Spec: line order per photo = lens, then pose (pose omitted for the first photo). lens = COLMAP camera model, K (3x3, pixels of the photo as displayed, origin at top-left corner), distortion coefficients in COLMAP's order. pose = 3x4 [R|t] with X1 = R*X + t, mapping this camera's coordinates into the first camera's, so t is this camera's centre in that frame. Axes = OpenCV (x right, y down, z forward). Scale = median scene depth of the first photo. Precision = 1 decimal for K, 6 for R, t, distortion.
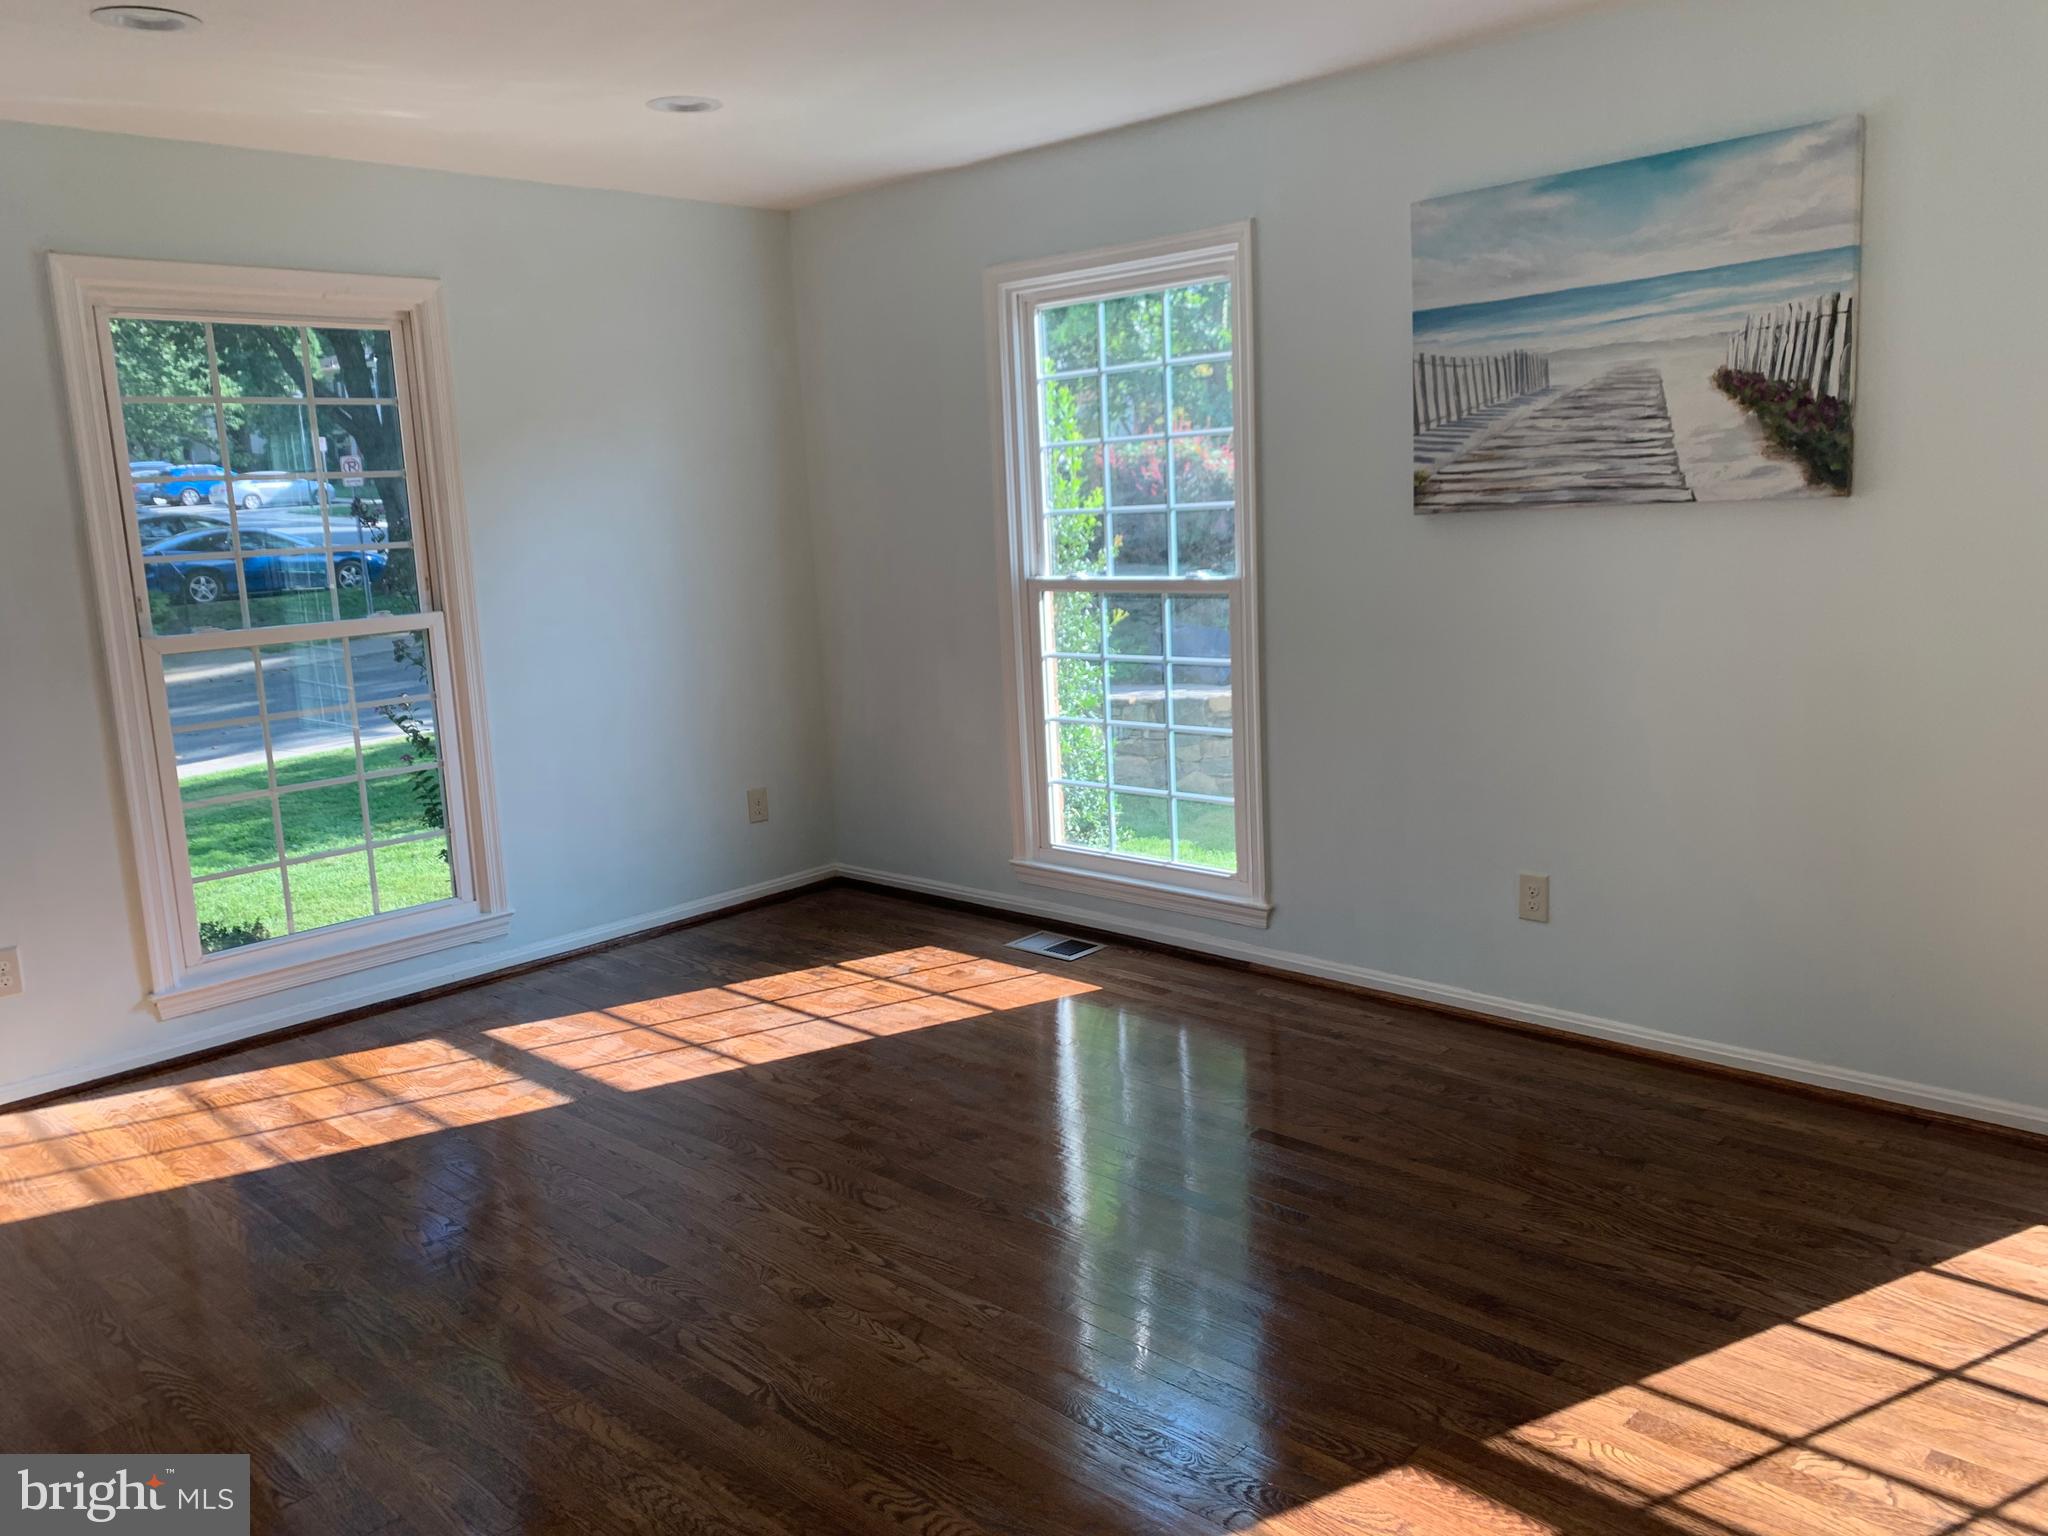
lens RADIAL K [[1617.6, 0, 1024.0], [0, 1617.6, 768.0], [0, 0, 1]] dist [0.017986, -0.029856]
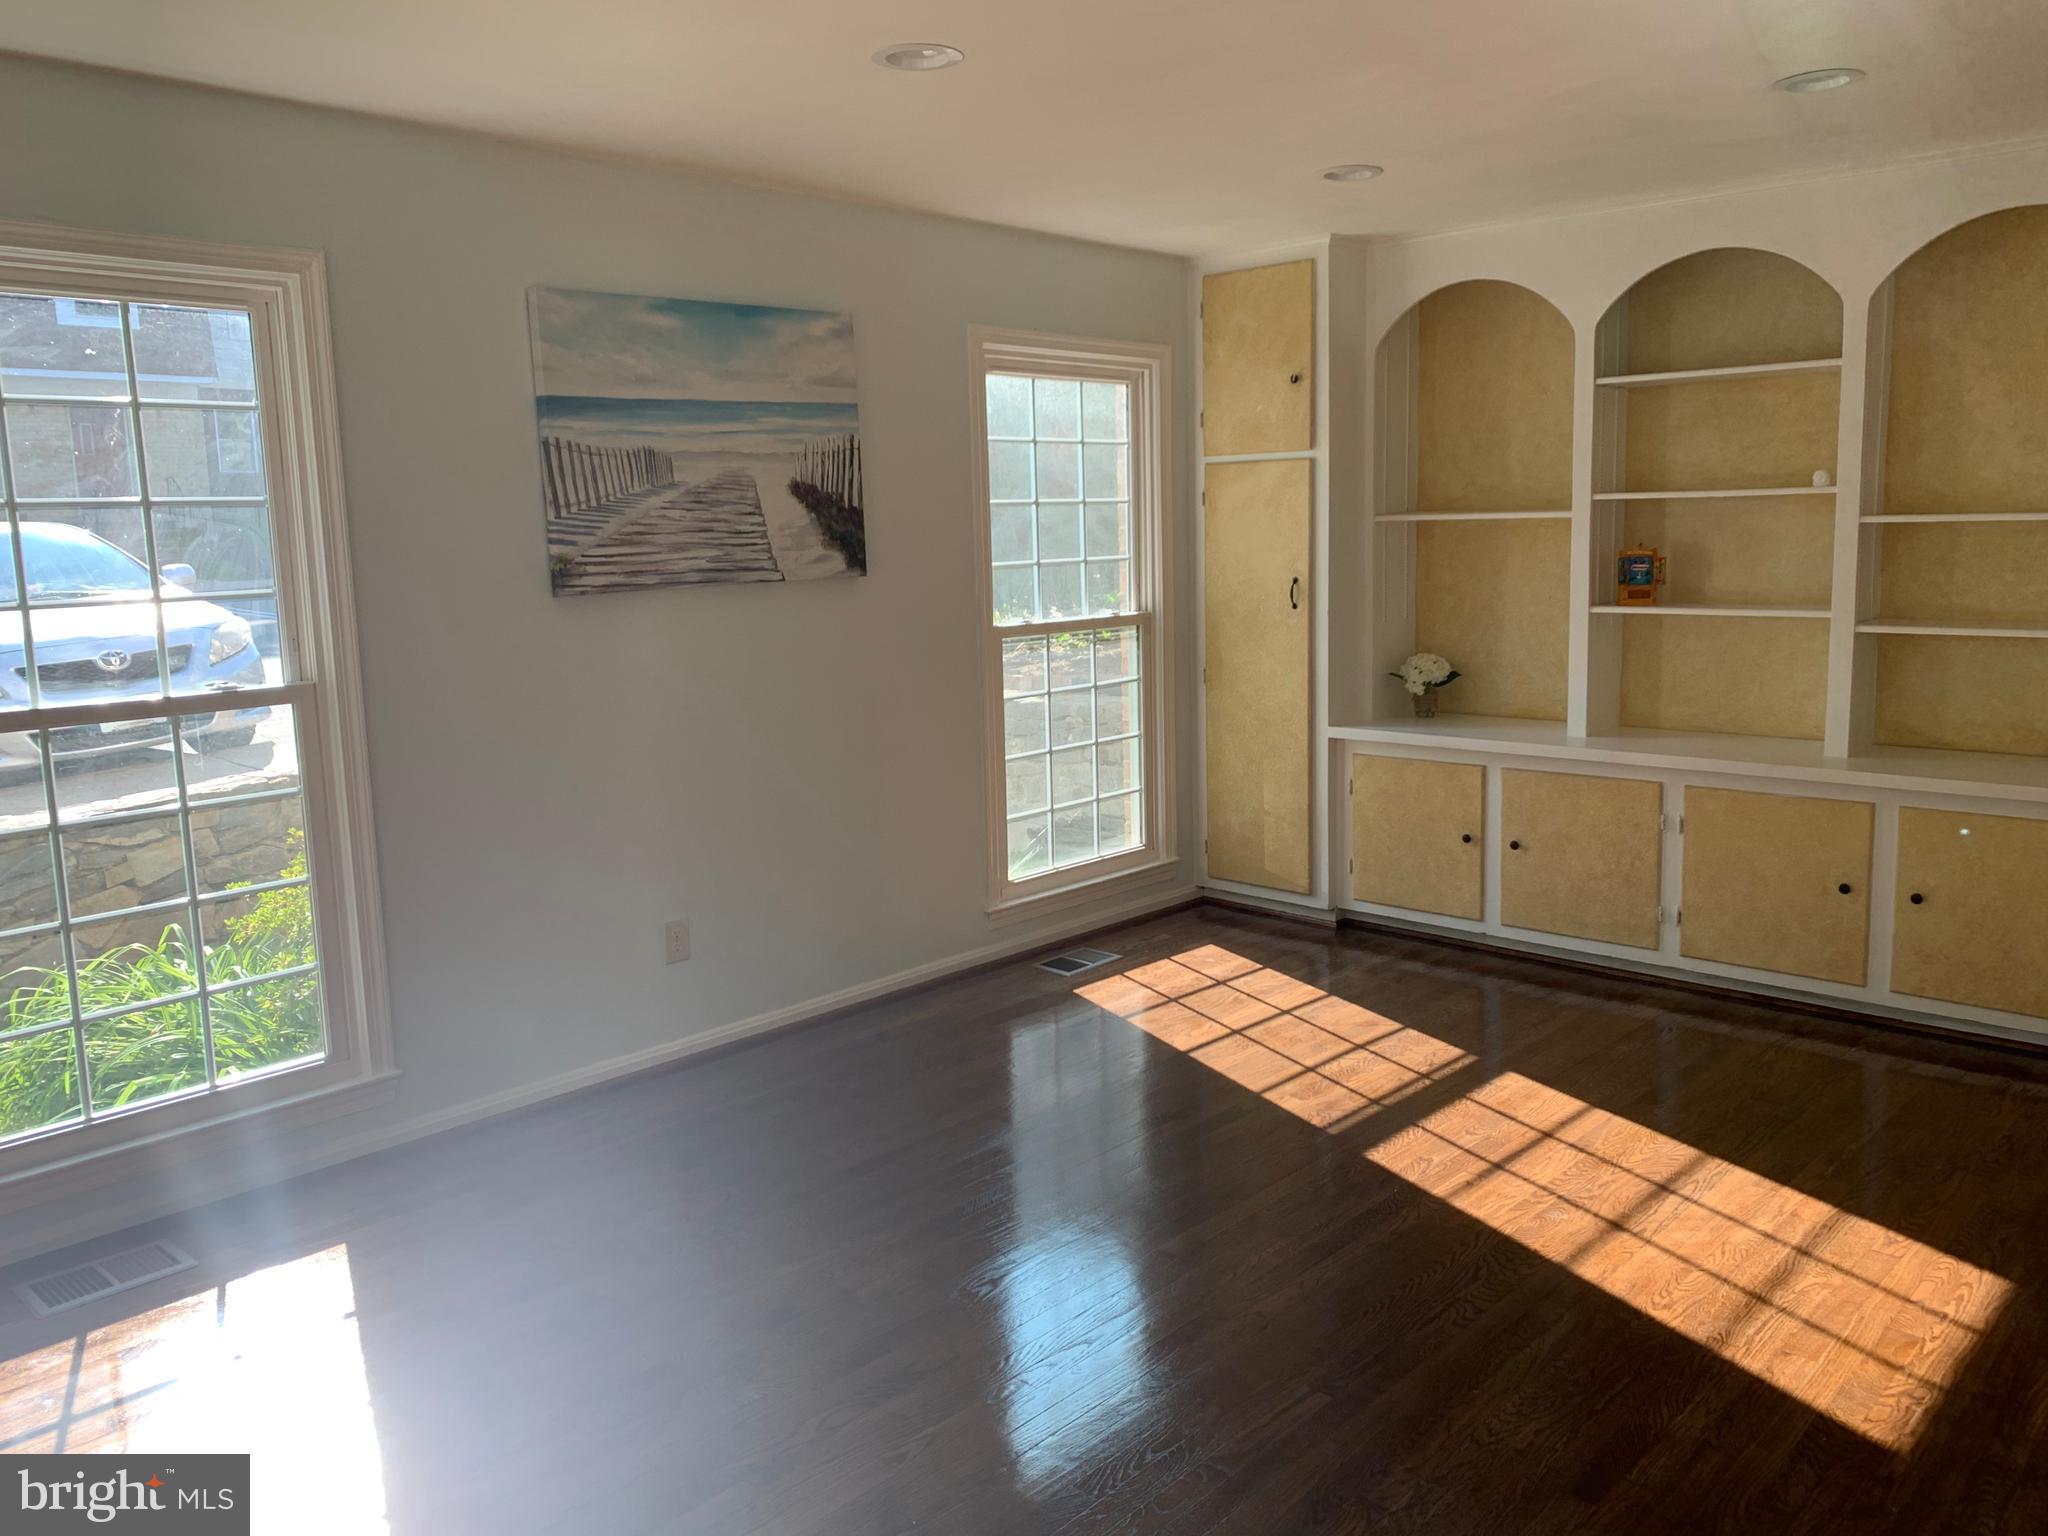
lens RADIAL K [[1568.0, 0, 1022.7], [0, 1568.0, 757.2], [0, 0, 1]] dist [0.055436, -0.054939]
pose [[-0.028298, -0.088576, 0.995667, -0.813158], [0.204940, 0.974393, 0.092508, -0.100874], [-0.978365, 0.206670, -0.009421, 0.825622]]
